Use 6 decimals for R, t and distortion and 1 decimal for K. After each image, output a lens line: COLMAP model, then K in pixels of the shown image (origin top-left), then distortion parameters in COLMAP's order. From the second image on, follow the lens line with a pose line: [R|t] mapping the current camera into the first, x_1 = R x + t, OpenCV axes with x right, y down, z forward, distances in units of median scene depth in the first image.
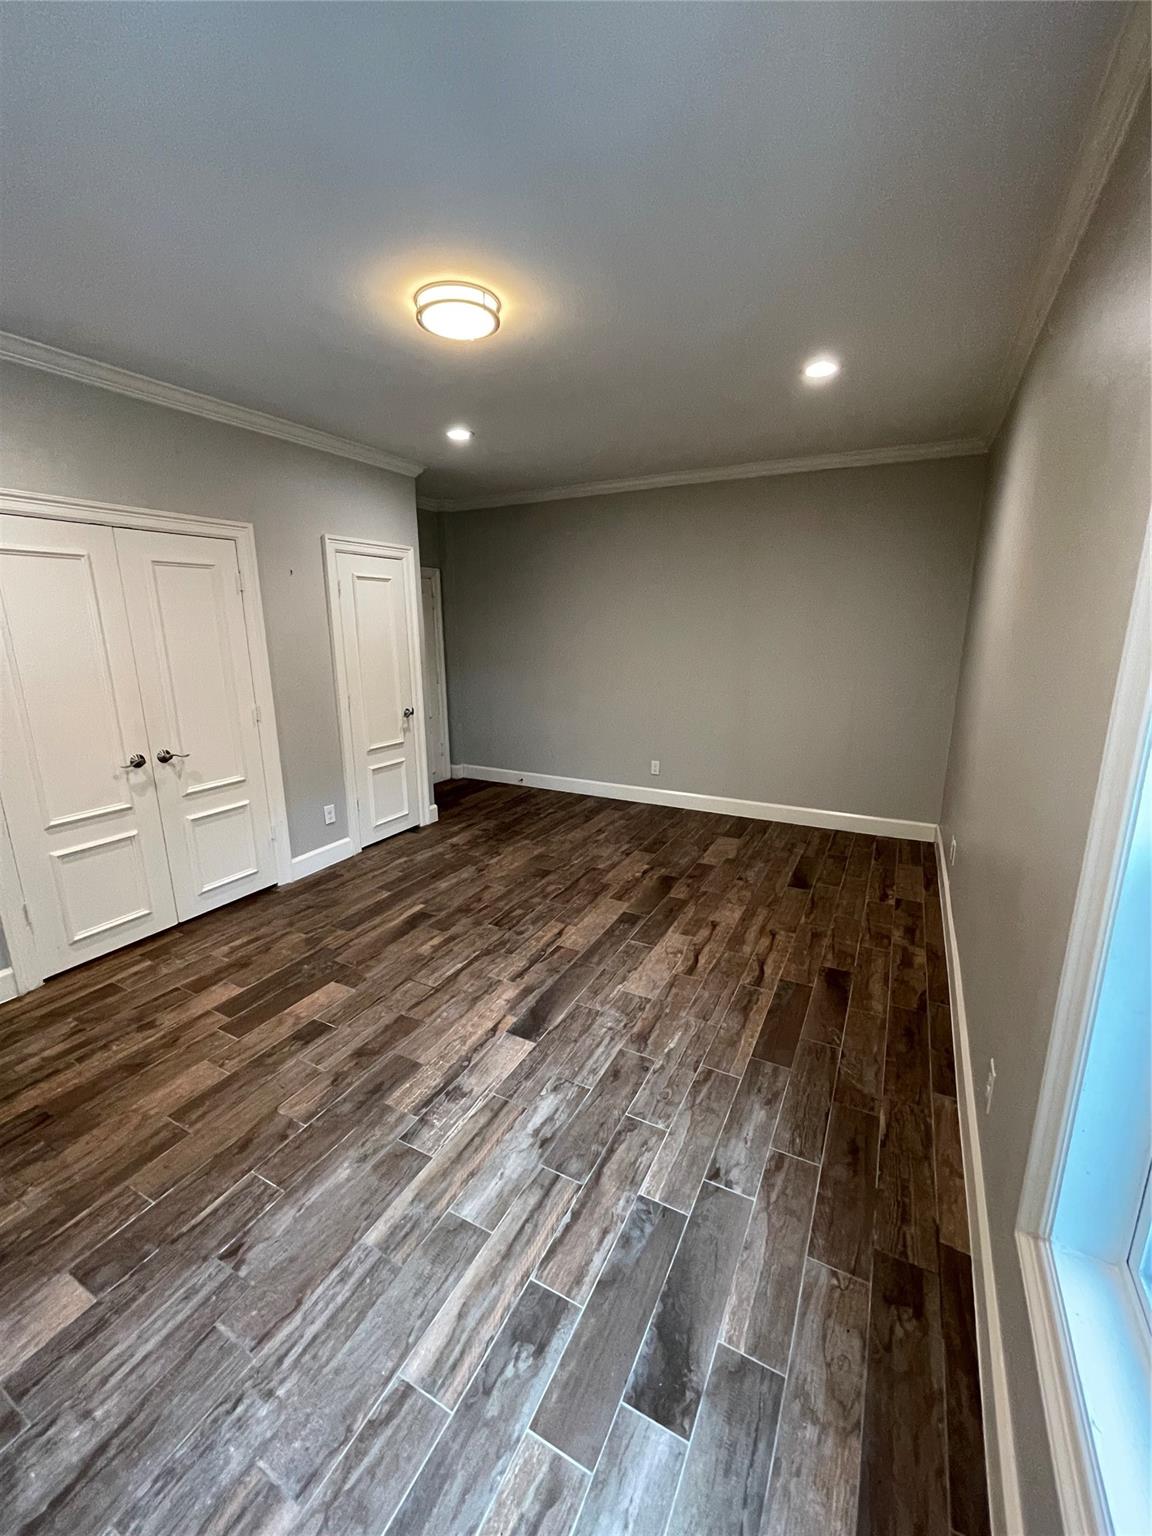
lens RADIAL K [[619.4, 0, 571.5], [0, 619.4, 769.8], [0, 0, 1]] dist [0.000881, -0.001301]
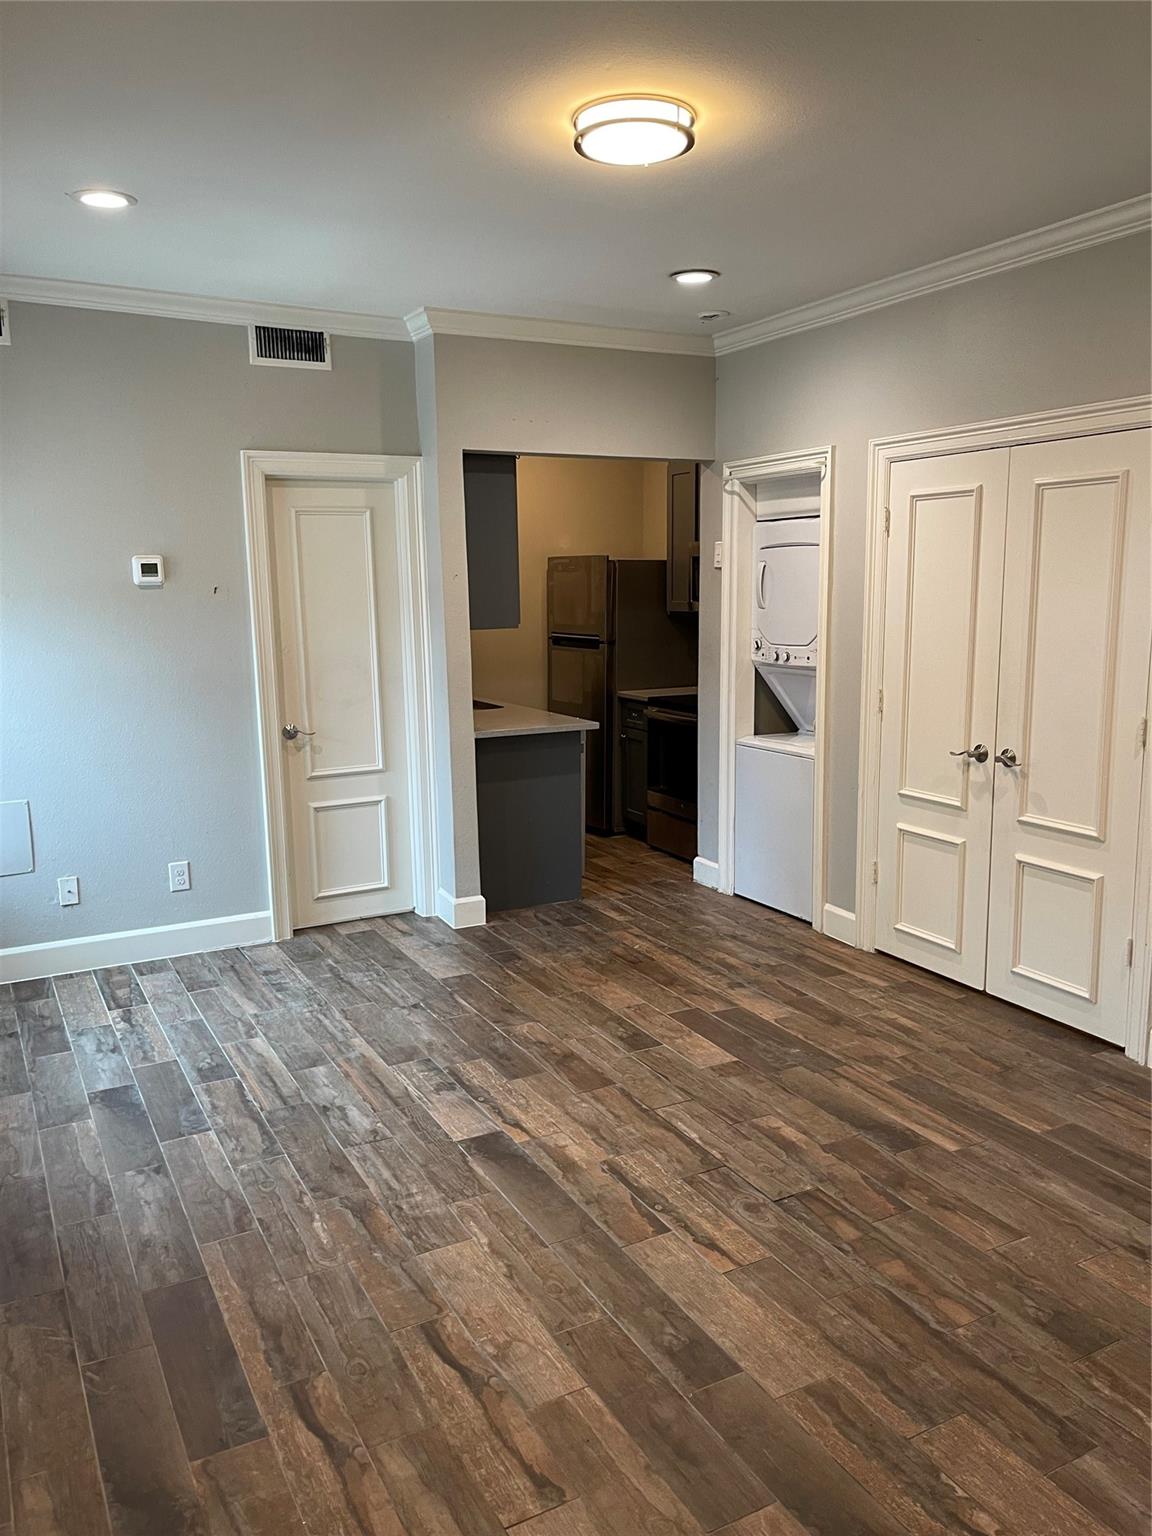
lens RADIAL K [[1166.1, 0, 579.4], [0, 1166.1, 765.2], [0, 0, 1]] dist [0.054782, -0.060618]
pose [[-0.554602, 0.146238, -0.819165, 0.741343], [-0.179142, 0.940369, 0.289161, -0.325899], [0.812604, 0.307117, -0.495333, 1.314583]]
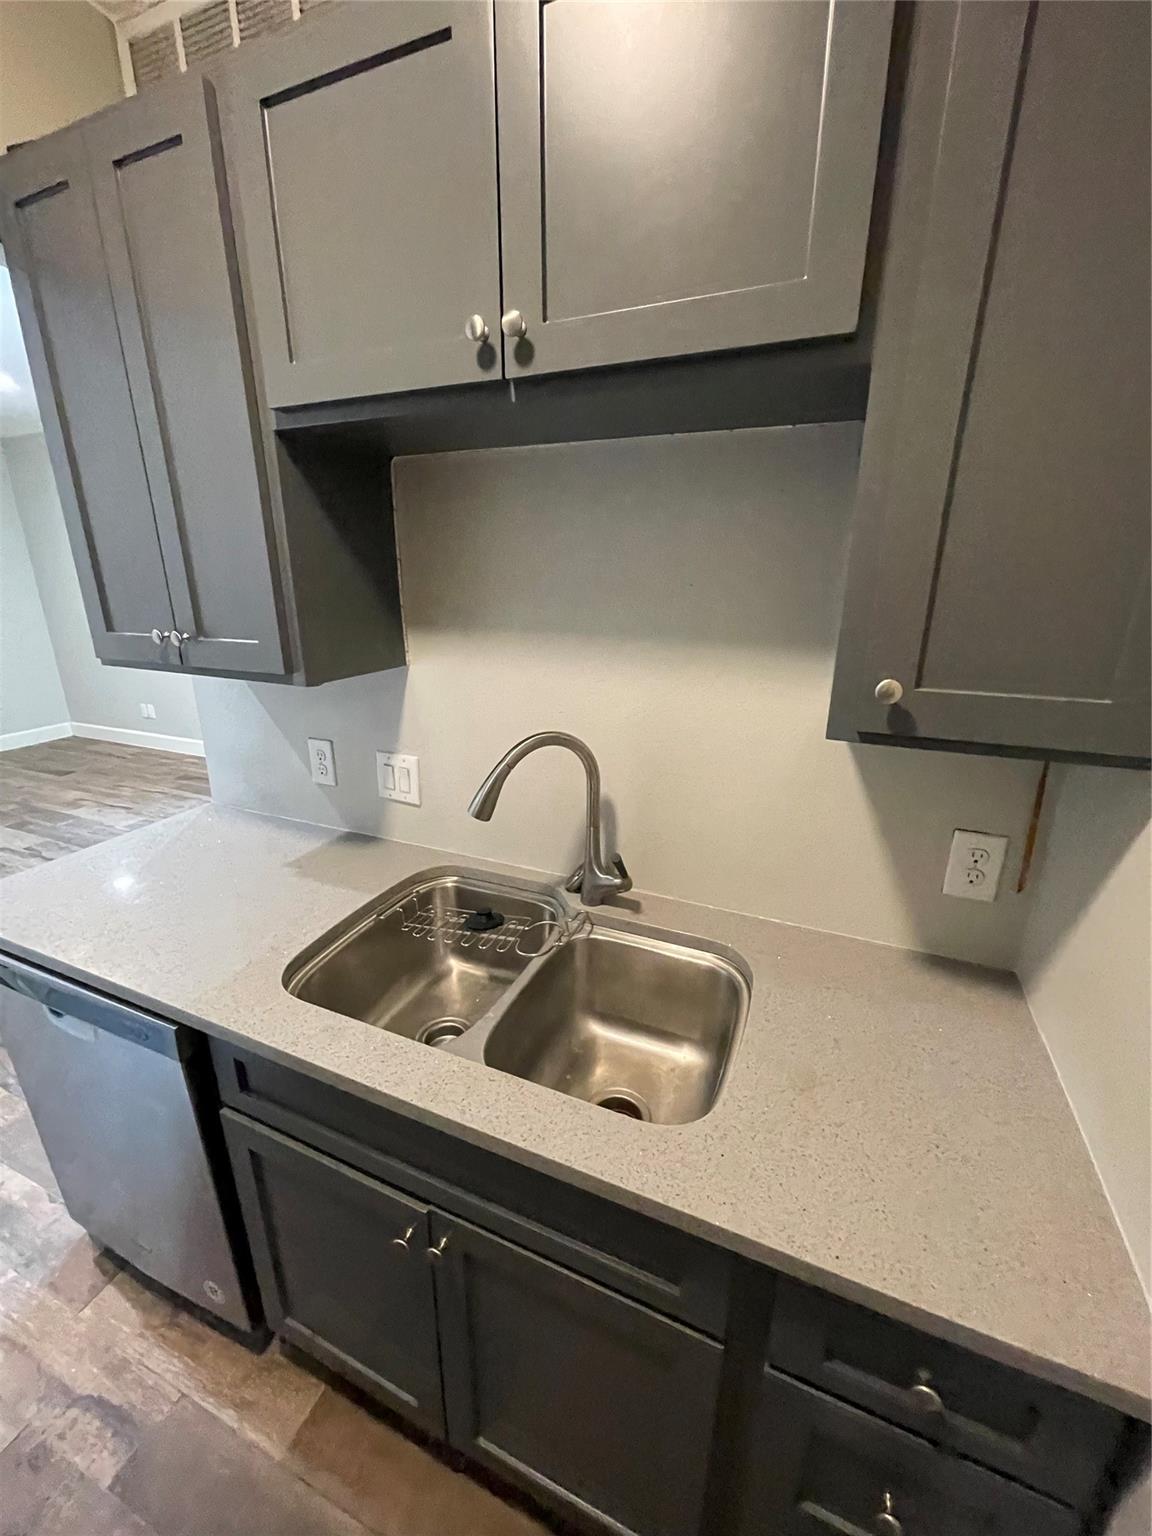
lens RADIAL K [[619.4, 0, 574.7], [0, 619.4, 763.5], [0, 0, 1]] dist [0.000881, -0.001301]
pose [[-0.086601, -0.293499, 0.952029, -1.200657], [0.233016, 0.923144, 0.305791, 0.021369], [-0.968609, 0.248320, -0.011555, -0.036429]]
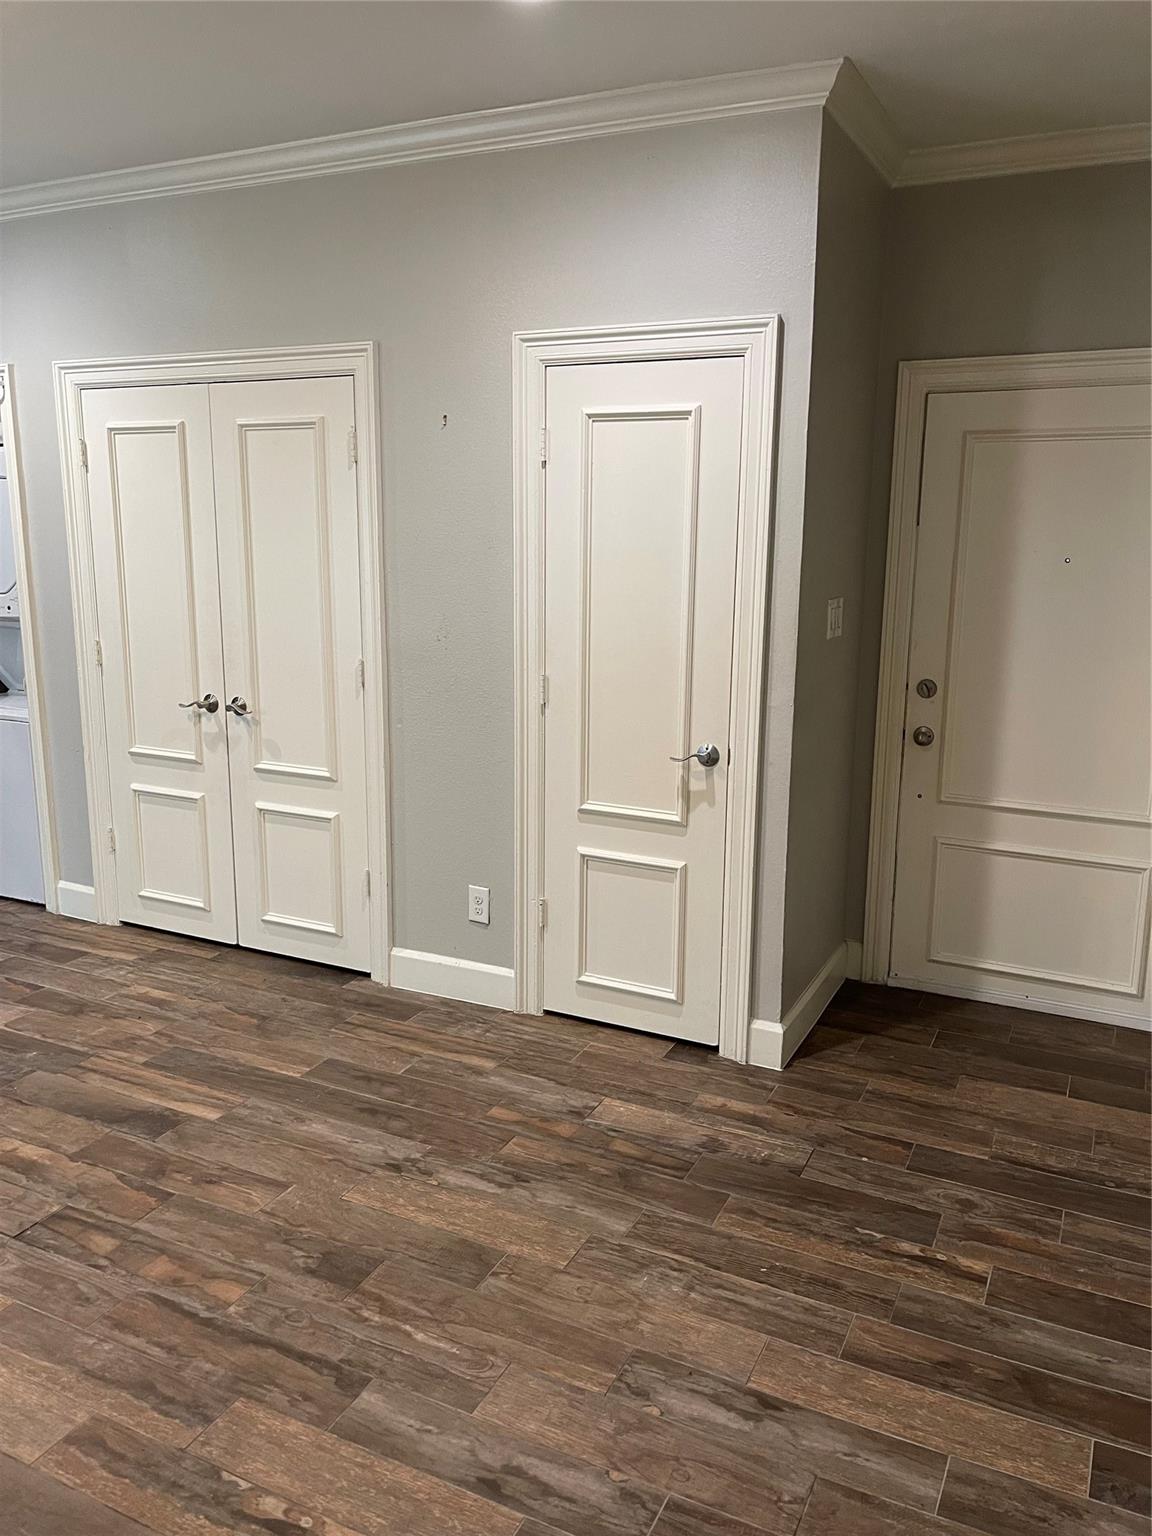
lens RADIAL K [[1166.1, 0, 579.5], [0, 1166.1, 764.5], [0, 0, 1]] dist [0.054782, -0.060618]
pose [[0.037796, 0.210395, -0.976886, 0.678995], [-0.242273, 0.950347, 0.195306, -0.320634], [0.969472, 0.229292, 0.086892, 1.317265]]
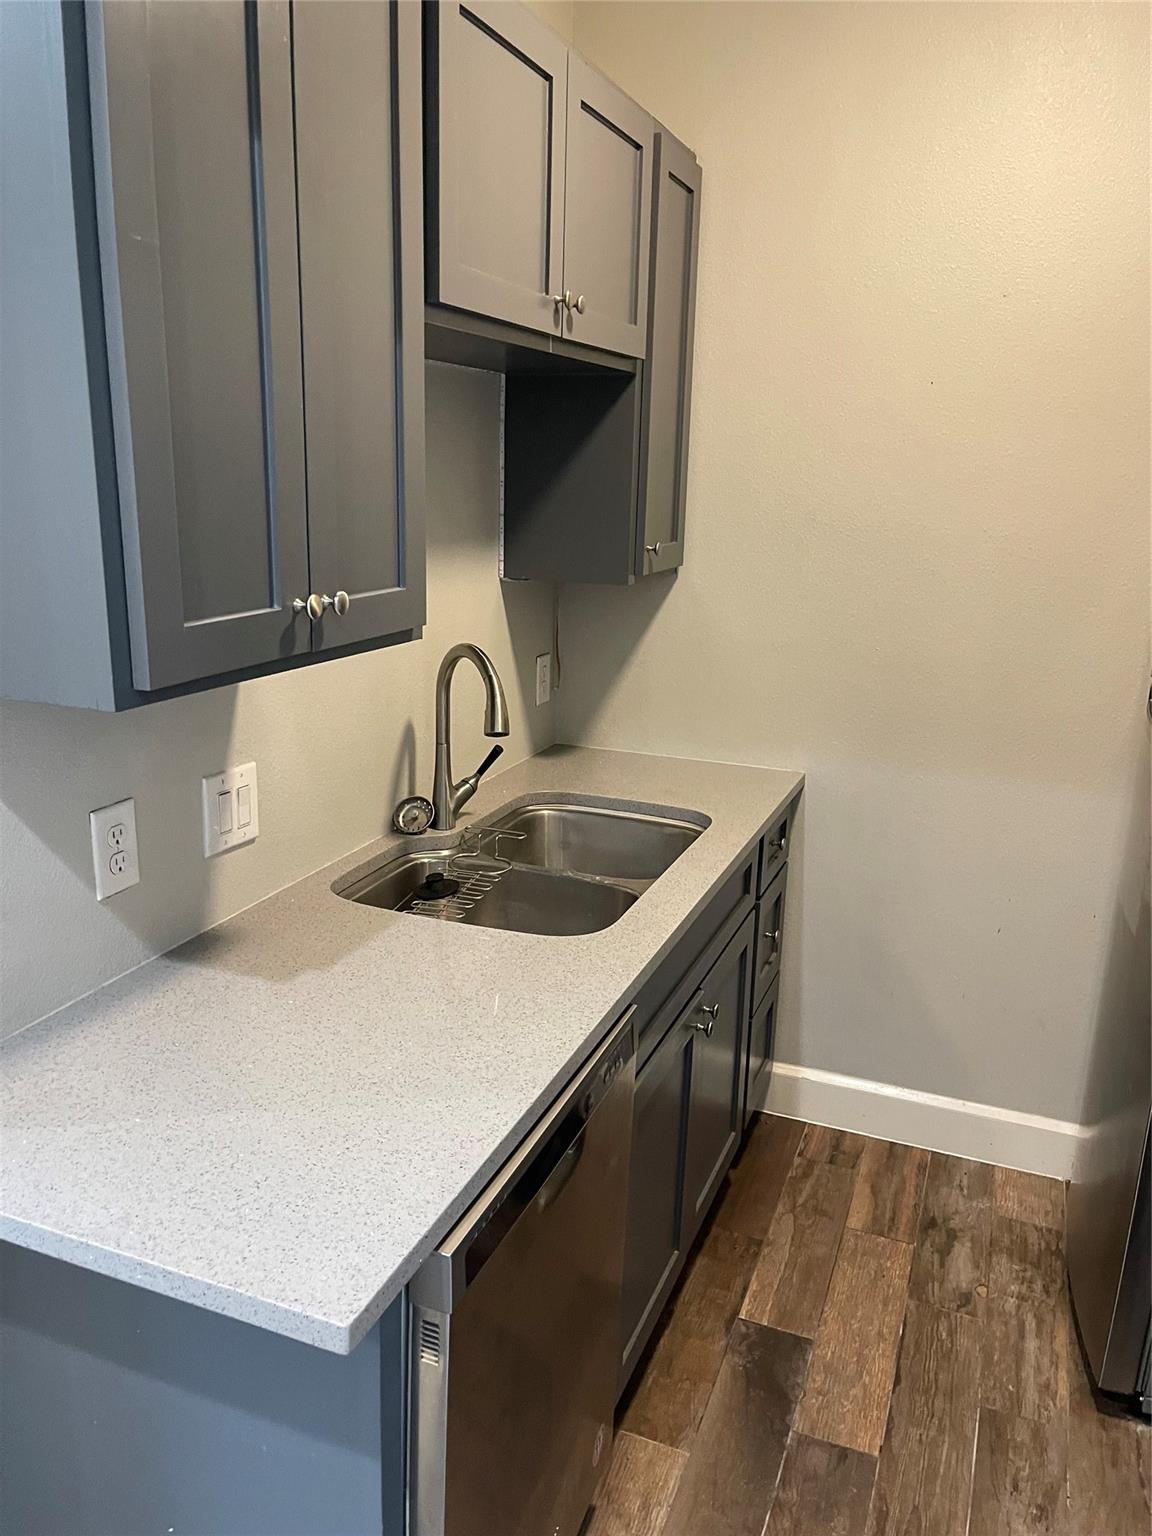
lens RADIAL K [[1166.1, 0, 563.7], [0, 1166.1, 762.4], [0, 0, 1]] dist [0.054782, -0.060618]
pose [[-0.993979, 0.012835, -0.108815, -0.818849], [-0.039496, 0.884379, 0.465095, -0.150418], [0.102203, 0.466593, -0.878547, 0.623842]]
